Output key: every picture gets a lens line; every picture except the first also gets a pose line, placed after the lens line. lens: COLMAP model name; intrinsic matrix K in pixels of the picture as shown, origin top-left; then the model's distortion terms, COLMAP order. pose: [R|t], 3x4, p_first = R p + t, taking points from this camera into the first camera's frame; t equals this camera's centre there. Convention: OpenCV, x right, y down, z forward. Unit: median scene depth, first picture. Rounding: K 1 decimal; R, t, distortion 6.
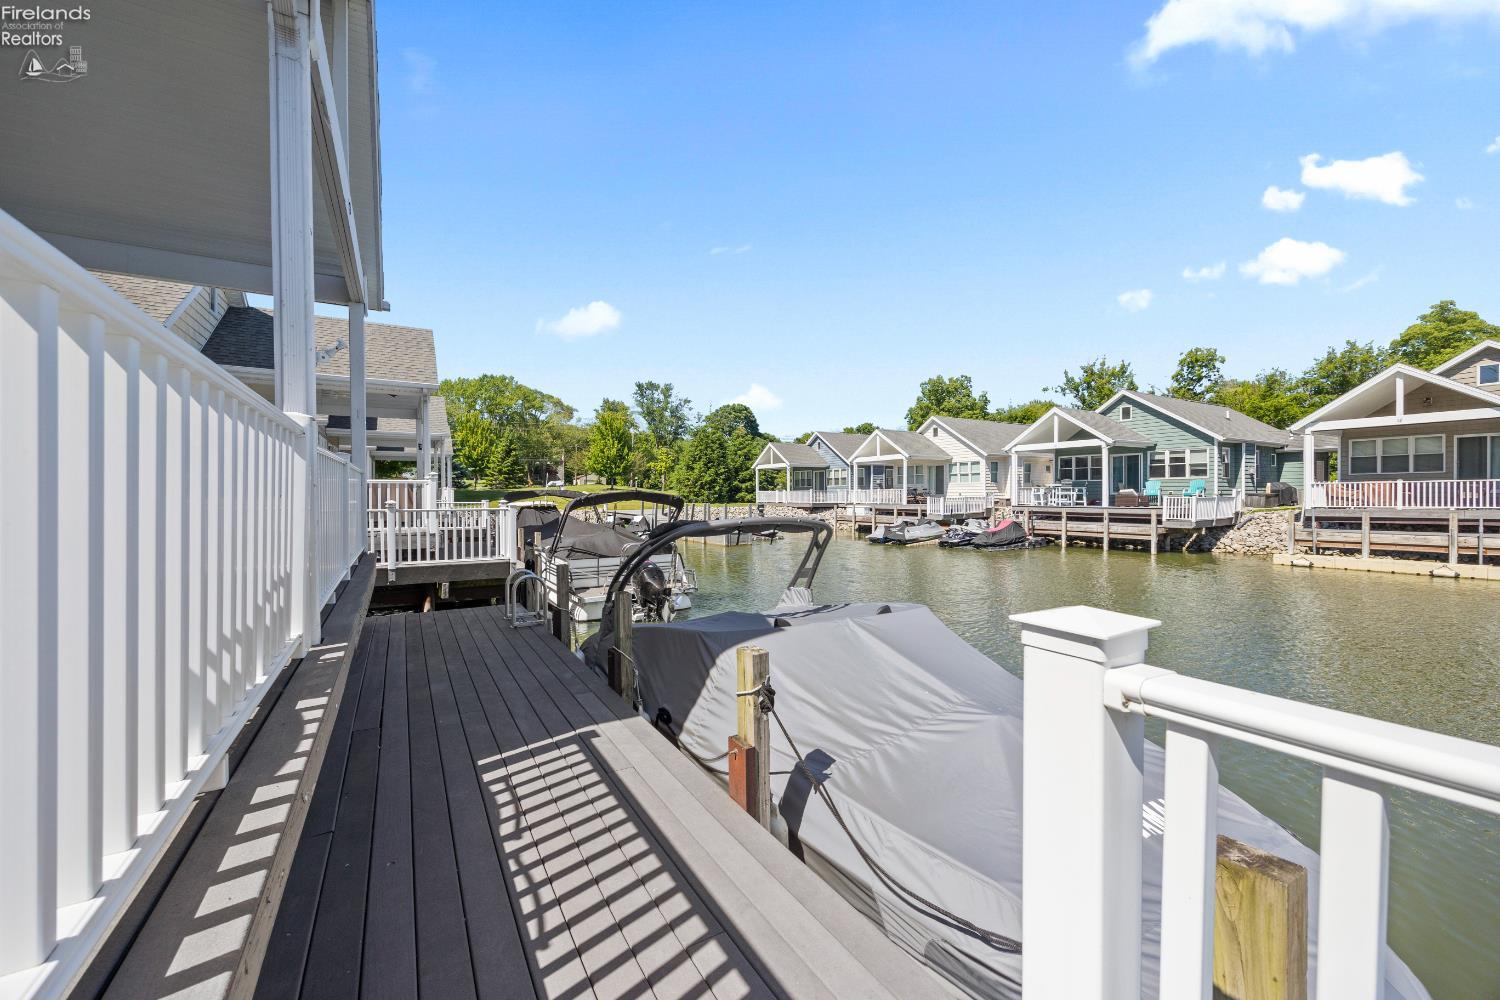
lens RADIAL K [[576.5, 0, 750.0], [0, 576.5, 504.5], [0, 0, 1]] dist [-0.001963, 0.000234]
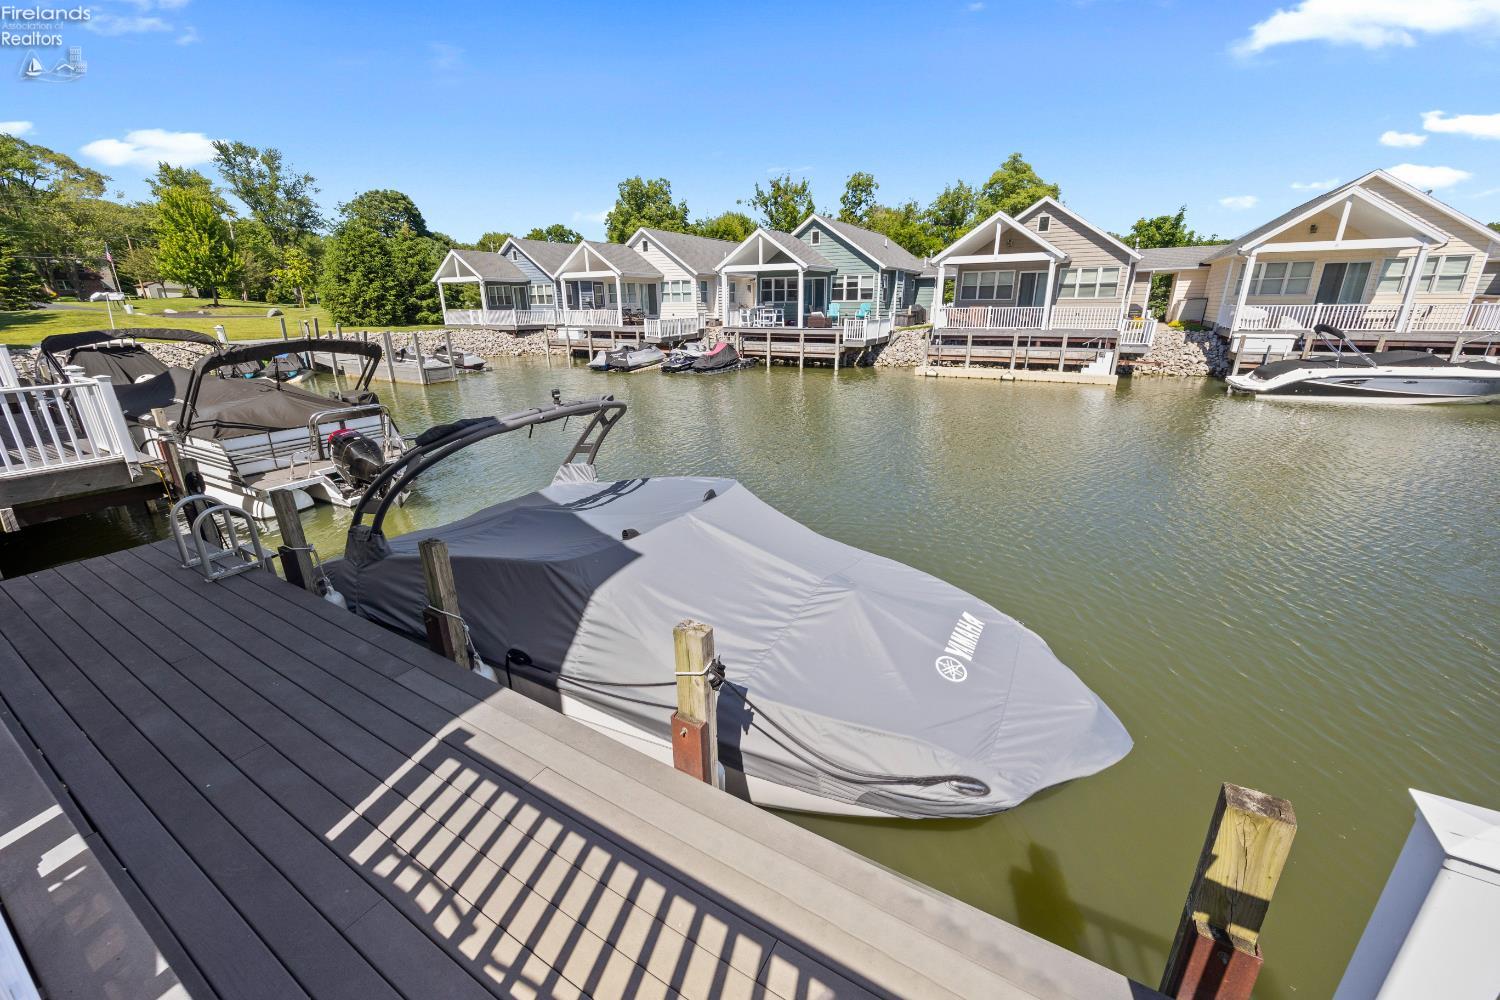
lens RADIAL K [[571.9, 0, 746.2], [0, 571.9, 493.4], [0, 0, 1]] dist [-0.002422, -0.000282]
pose [[0.879724, -0.150299, 0.451104, -0.027939], [0.010618, 0.954700, 0.297380, -0.020279], [-0.475365, -0.256822, 0.841469, 0.025147]]
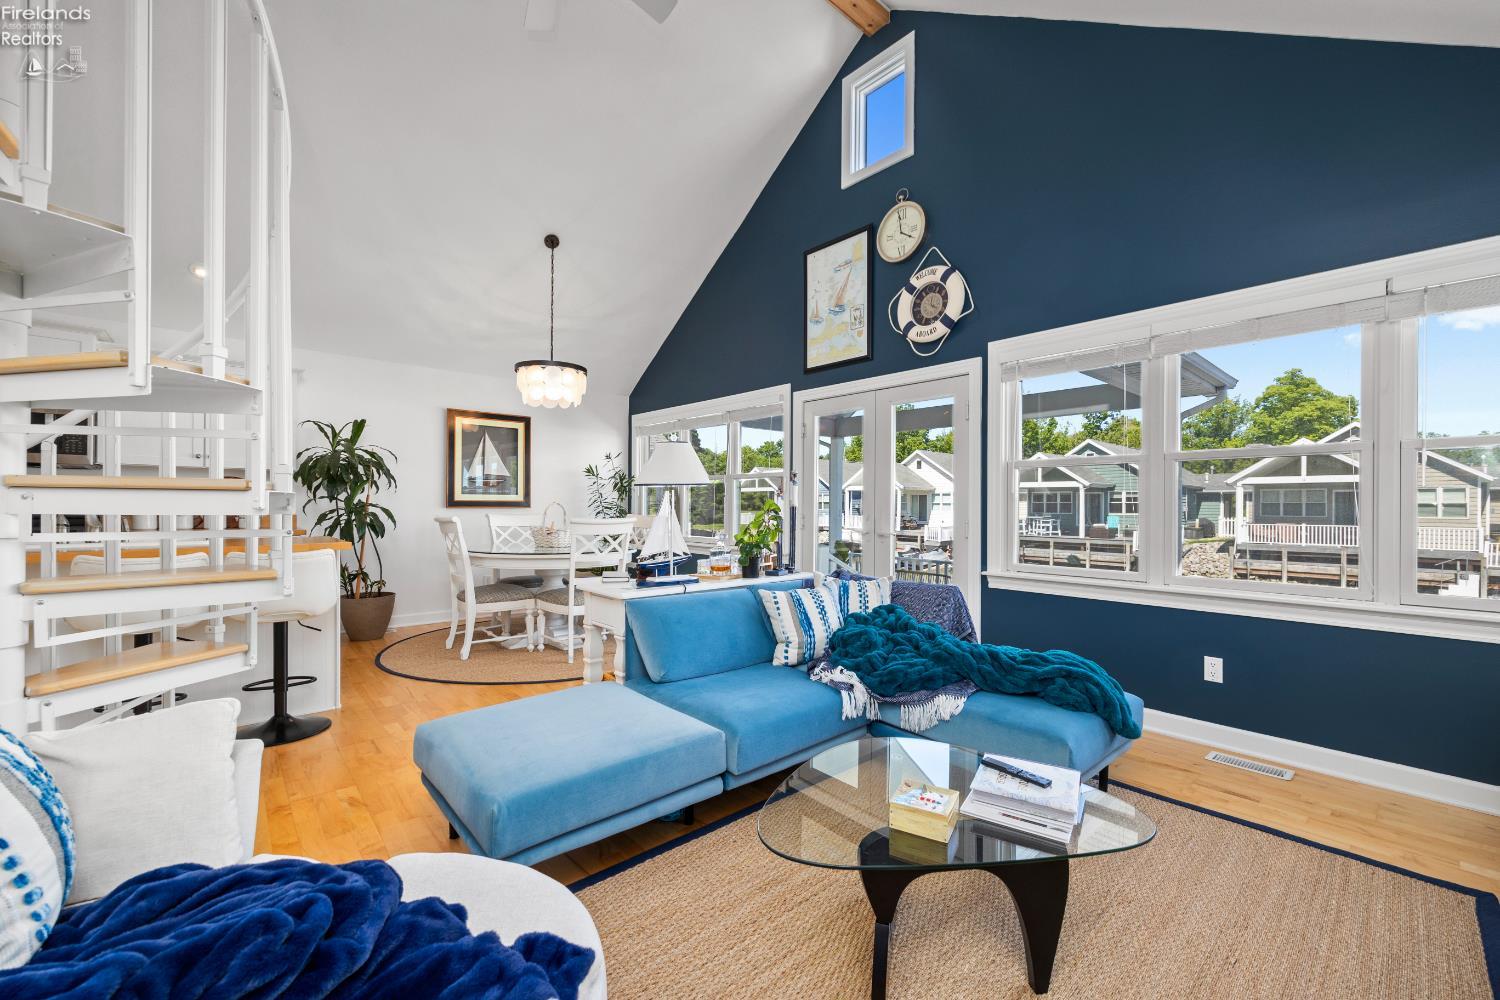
lens RADIAL K [[603.6, 0, 752.5], [0, 603.6, 506.9], [0, 0, 1]] dist [0.004636, -0.000211]
pose [[0.983440, 0.016011, 0.180523, -0.278262], [-0.013352, 0.999784, -0.015933, -0.029842], [-0.180739, 0.013259, 0.983442, -0.113692]]
